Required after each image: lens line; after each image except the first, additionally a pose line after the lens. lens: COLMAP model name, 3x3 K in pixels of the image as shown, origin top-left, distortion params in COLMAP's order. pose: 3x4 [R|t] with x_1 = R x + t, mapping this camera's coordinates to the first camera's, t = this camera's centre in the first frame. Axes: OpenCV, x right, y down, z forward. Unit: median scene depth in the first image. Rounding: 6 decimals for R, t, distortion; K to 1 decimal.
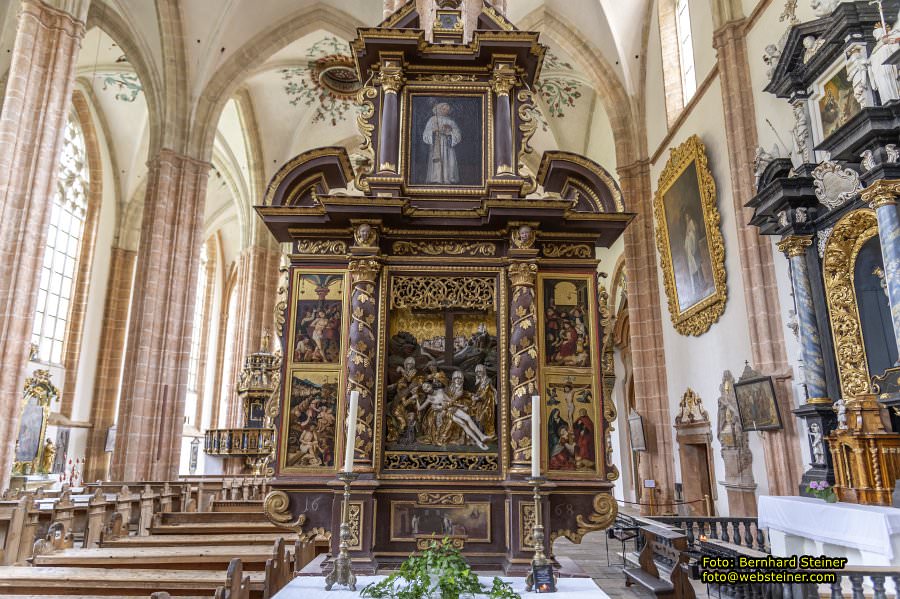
lens RADIAL K [[623.1, 0, 452.8], [0, 623.1, 301.2], [0, 0, 1]] dist [0.007207, 0.001056]
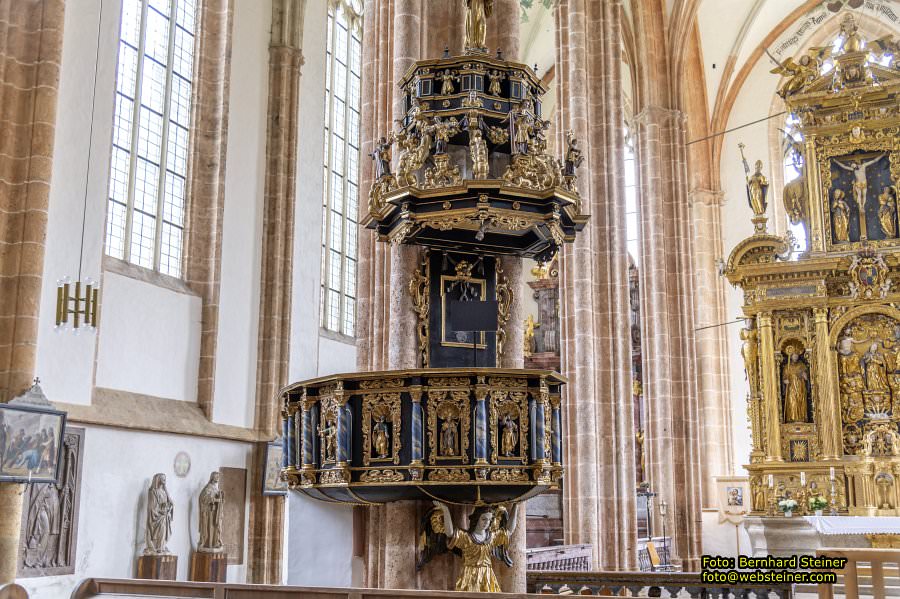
lens RADIAL K [[1025.6, 0, 450.4], [0, 1025.6, 298.5], [0, 0, 1]] dist [0.006374, 0.000000]
pose [[0.922109, -0.074605, -0.379669, -0.179203], [0.087293, 0.996049, 0.016288, 0.171690], [0.376954, -0.048162, 0.924979, 0.664982]]
